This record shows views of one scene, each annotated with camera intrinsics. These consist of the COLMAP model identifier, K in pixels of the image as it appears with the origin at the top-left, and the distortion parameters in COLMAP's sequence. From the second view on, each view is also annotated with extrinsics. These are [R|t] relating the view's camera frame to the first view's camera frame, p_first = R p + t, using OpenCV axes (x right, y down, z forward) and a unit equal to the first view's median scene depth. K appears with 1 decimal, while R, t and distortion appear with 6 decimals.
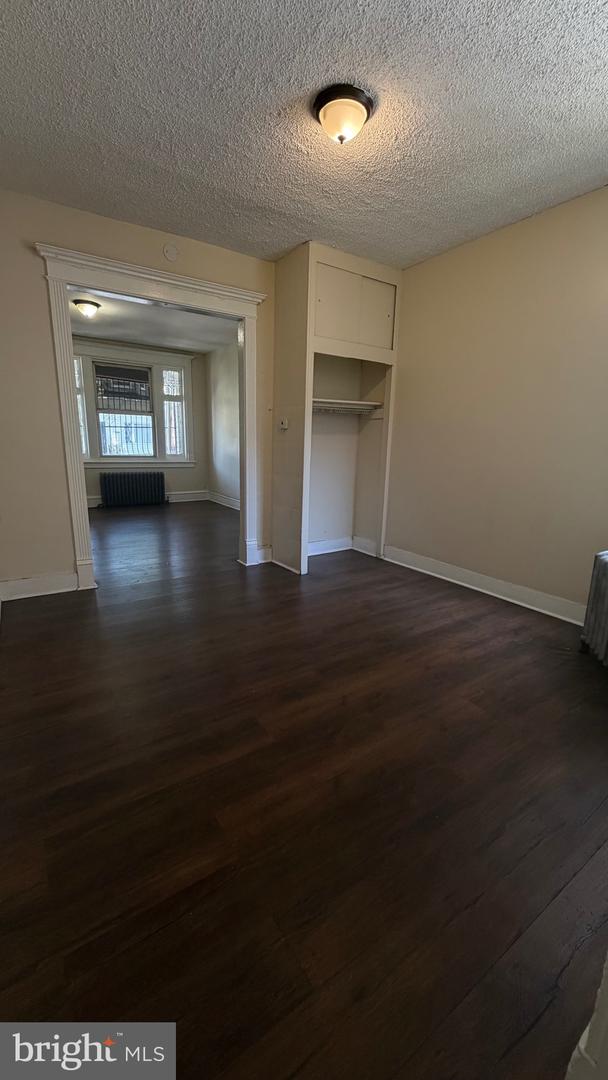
lens RADIAL K [[439.5, 0, 305.6], [0, 439.5, 540.8], [0, 0, 1]] dist [-0.001365, 0.000030]
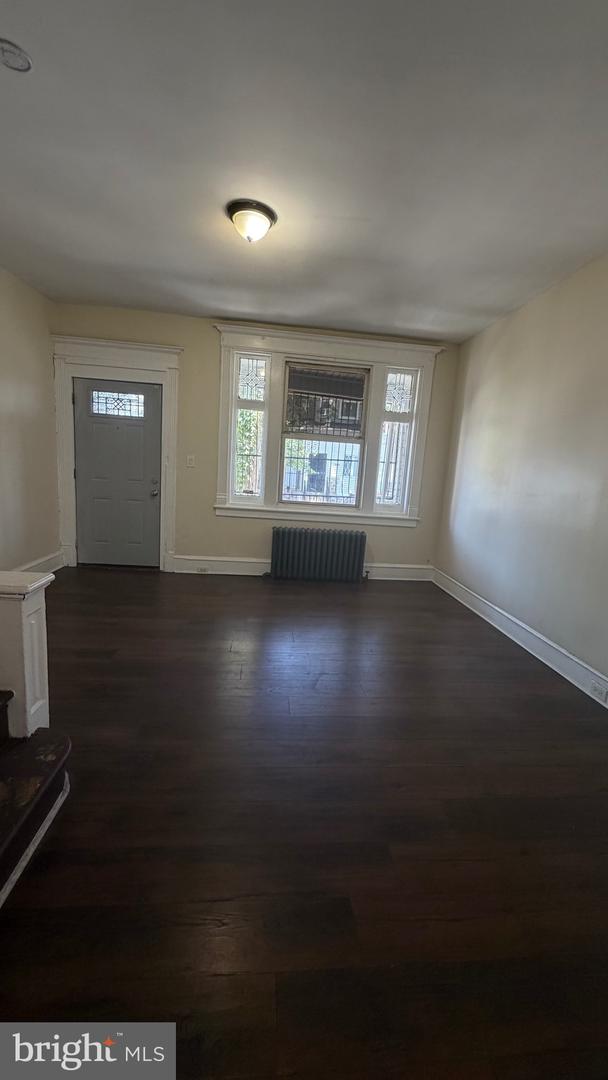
lens RADIAL K [[439.5, 0, 301.7], [0, 439.5, 540.4], [0, 0, 1]] dist [-0.001365, 0.000030]
pose [[0.879364, 0.115807, -0.461852, -0.113482], [-0.150380, 0.987874, -0.038619, -0.107175], [0.451779, 0.103413, 0.886116, 0.405583]]
